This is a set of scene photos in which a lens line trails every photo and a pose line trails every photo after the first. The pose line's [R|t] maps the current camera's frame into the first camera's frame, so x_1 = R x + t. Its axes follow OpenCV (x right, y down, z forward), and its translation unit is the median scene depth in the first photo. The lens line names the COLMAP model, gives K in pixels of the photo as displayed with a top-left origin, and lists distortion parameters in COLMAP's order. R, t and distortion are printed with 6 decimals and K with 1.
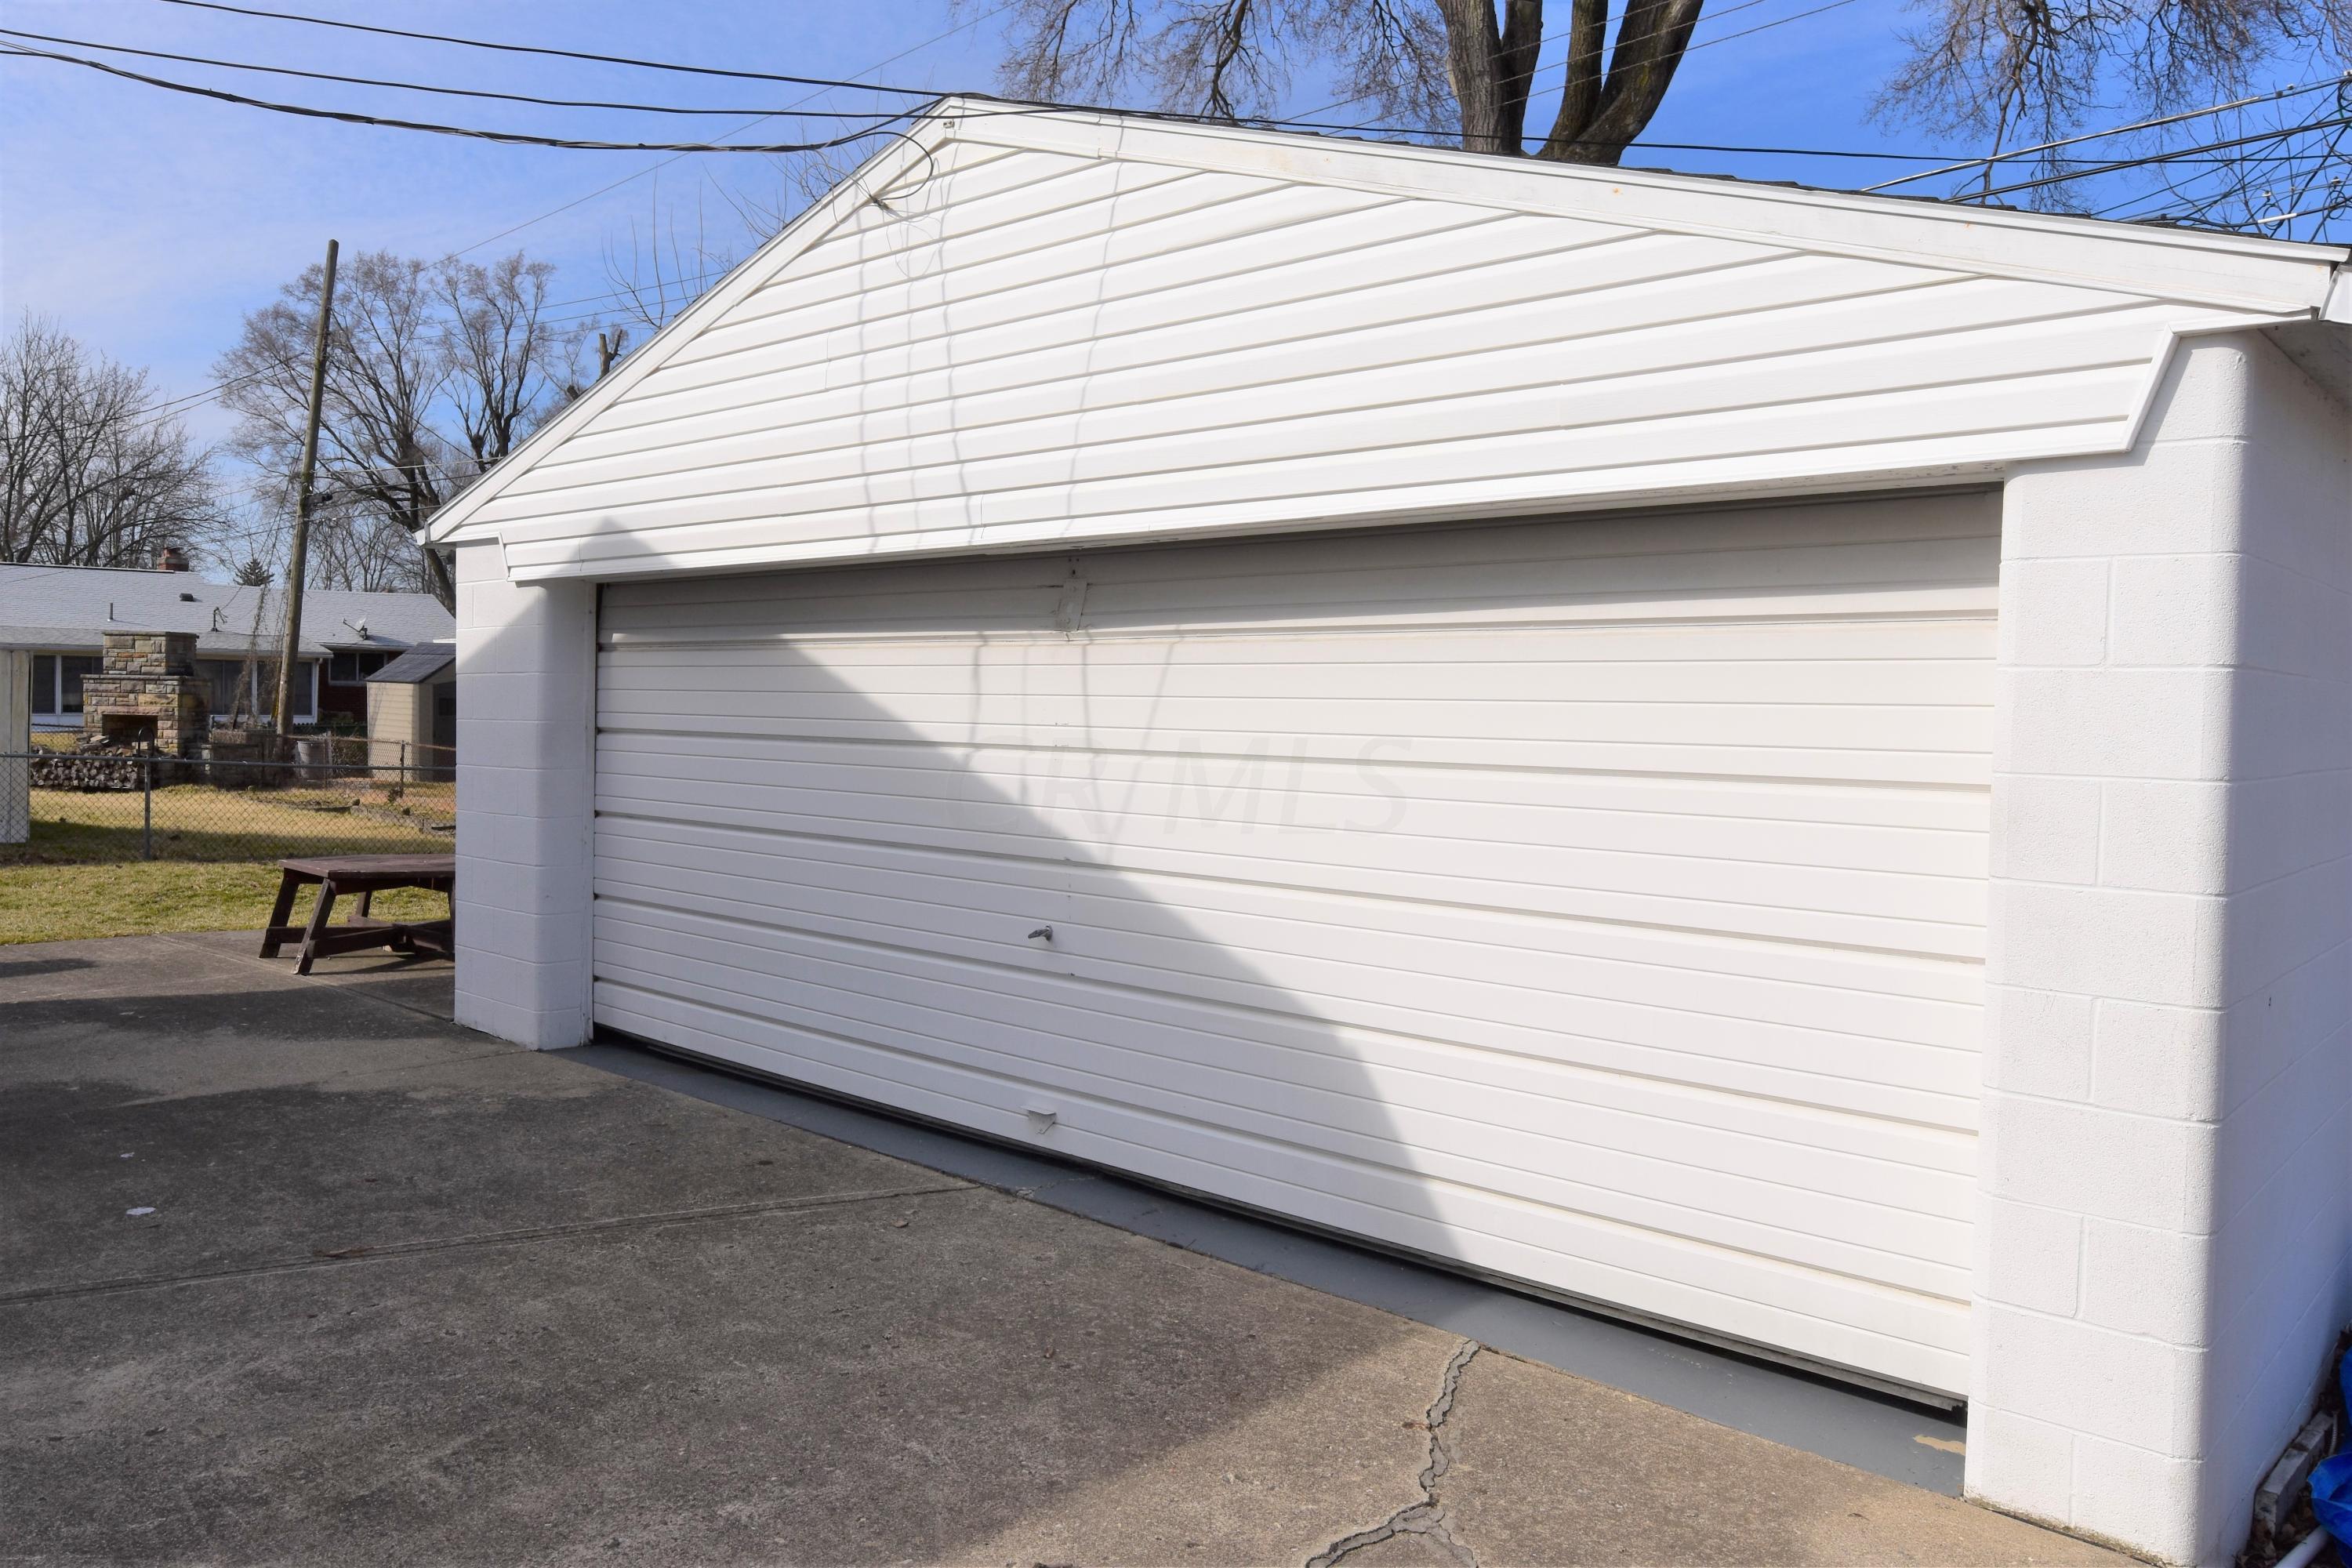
lens RADIAL K [[1454.4, 0, 1176.0], [0, 1454.4, 748.5], [0, 0, 1]] dist [-0.000510, 0.000776]
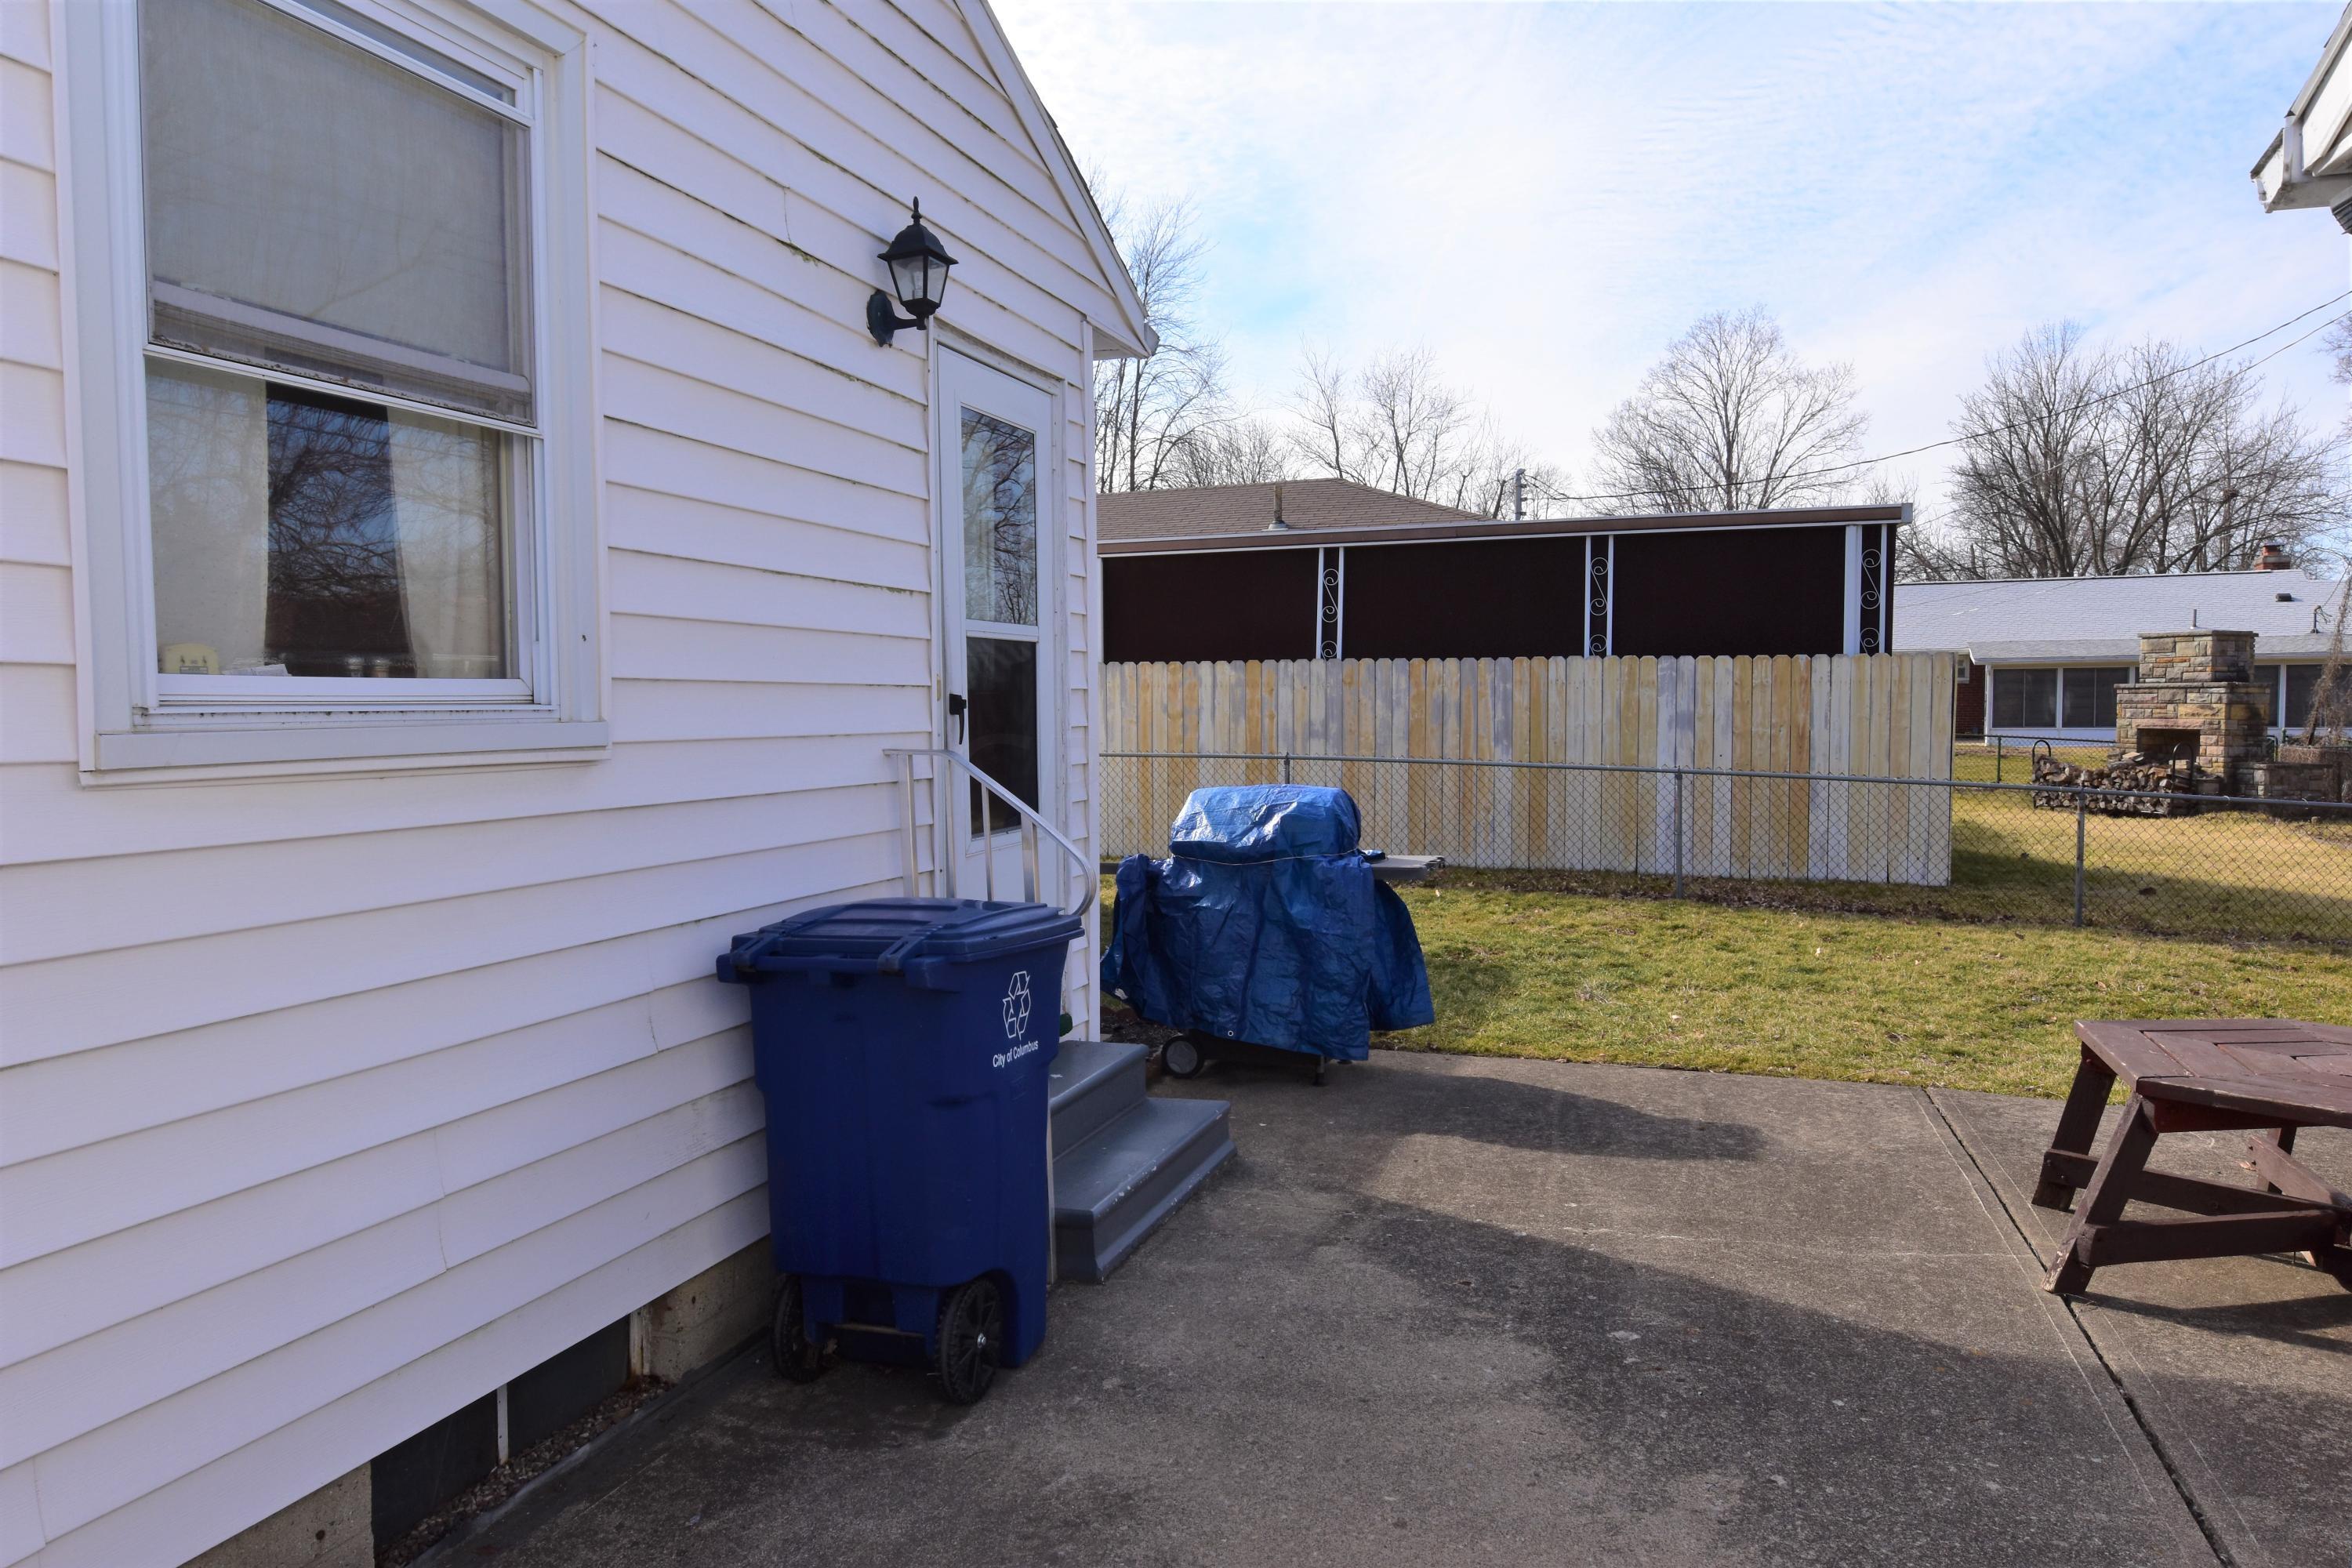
lens RADIAL K [[1454.4, 0, 1176.0], [0, 1454.4, 748.5], [0, 0, 1]] dist [-0.000510, 0.000776]
pose [[0.305176, 0.007149, -0.952269, -0.071576], [-0.015698, 0.999874, 0.002476, -0.004128], [0.952167, 0.014193, 0.305250, 0.168952]]
